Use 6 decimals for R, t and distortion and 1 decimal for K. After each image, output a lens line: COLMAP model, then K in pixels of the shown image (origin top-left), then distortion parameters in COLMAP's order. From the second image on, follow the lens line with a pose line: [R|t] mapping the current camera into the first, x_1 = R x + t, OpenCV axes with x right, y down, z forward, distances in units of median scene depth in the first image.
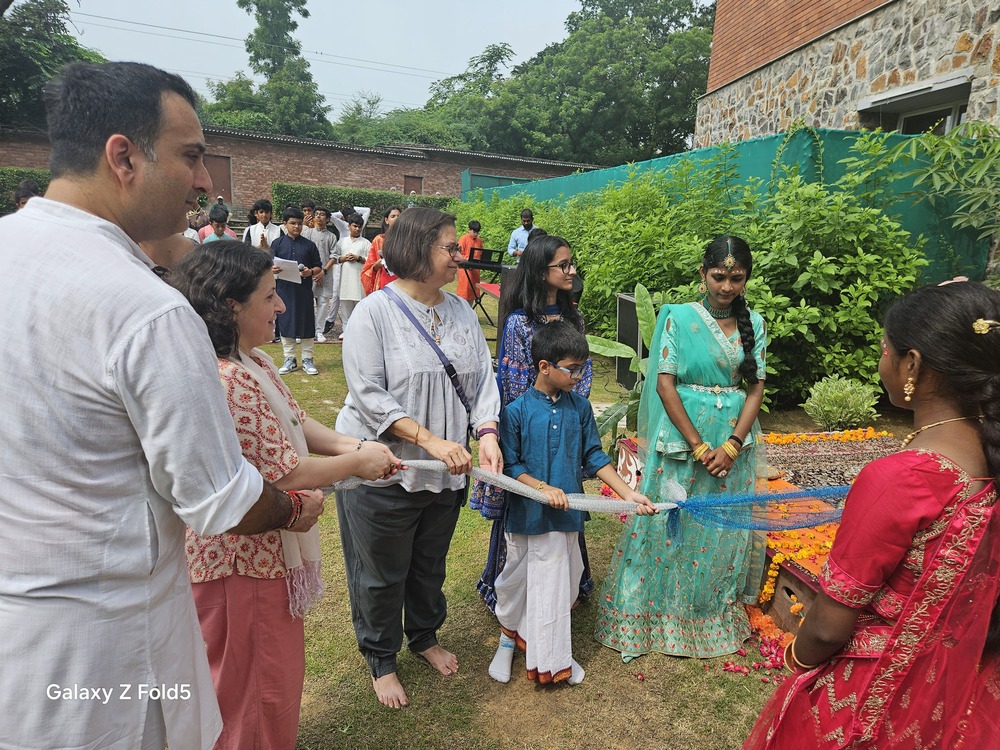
lens RADIAL K [[676.4, 0, 500.0], [0, 676.4, 375.0], [0, 0, 1]] dist [0.069562, -0.055912]
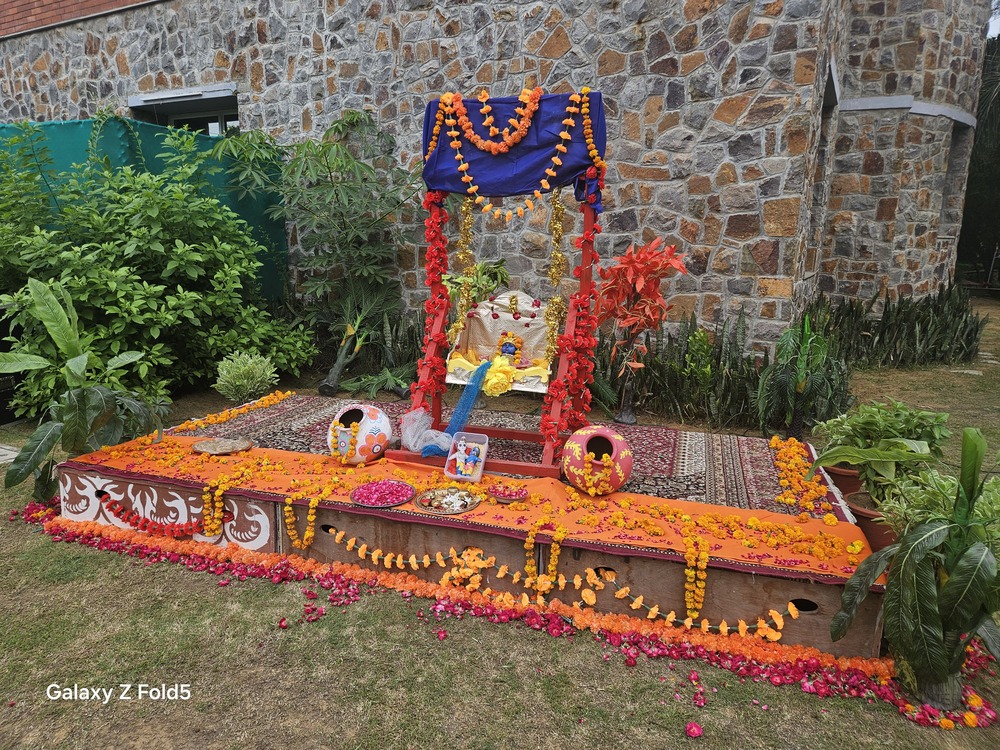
lens RADIAL K [[671.2, 0, 481.1], [0, 671.2, 370.8], [0, 0, 1]] dist [0.078005, -0.058656]
pose [[0.547596, -0.188335, 0.815272, -0.083449], [0.193255, 0.976464, 0.095768, 0.000904], [-0.814120, 0.105113, 0.571105, 0.033456]]
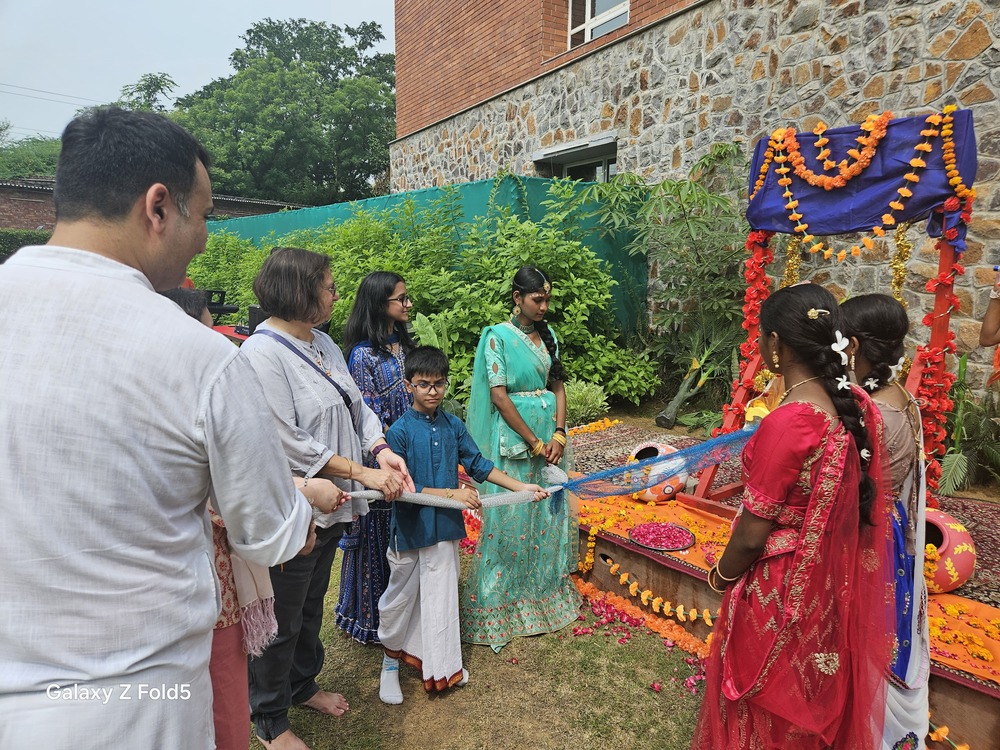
lens RADIAL K [[672.3, 0, 491.8], [0, 672.3, 366.1], [0, 0, 1]] dist [0.081259, -0.062744]
pose [[0.904211, -0.100458, 0.415104, -0.058961], [0.125866, 0.991456, -0.034233, 0.000131], [-0.408118, 0.083201, 0.909130, -0.006472]]
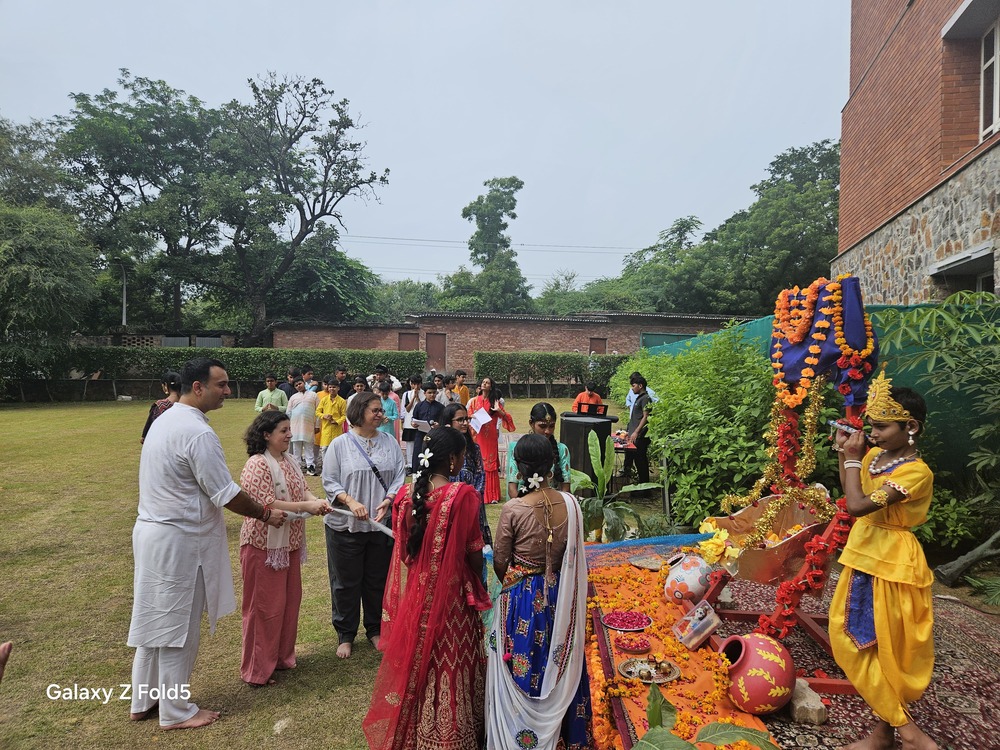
lens RADIAL K [[676.4, 0, 500.0], [0, 676.4, 375.0], [0, 0, 1]] dist [0.069562, -0.055912]
pose [[0.946298, -0.033576, -0.321548, 0.190021], [-0.037730, 0.976327, -0.212985, 0.024916], [0.321087, 0.213679, 0.922629, -0.163872]]
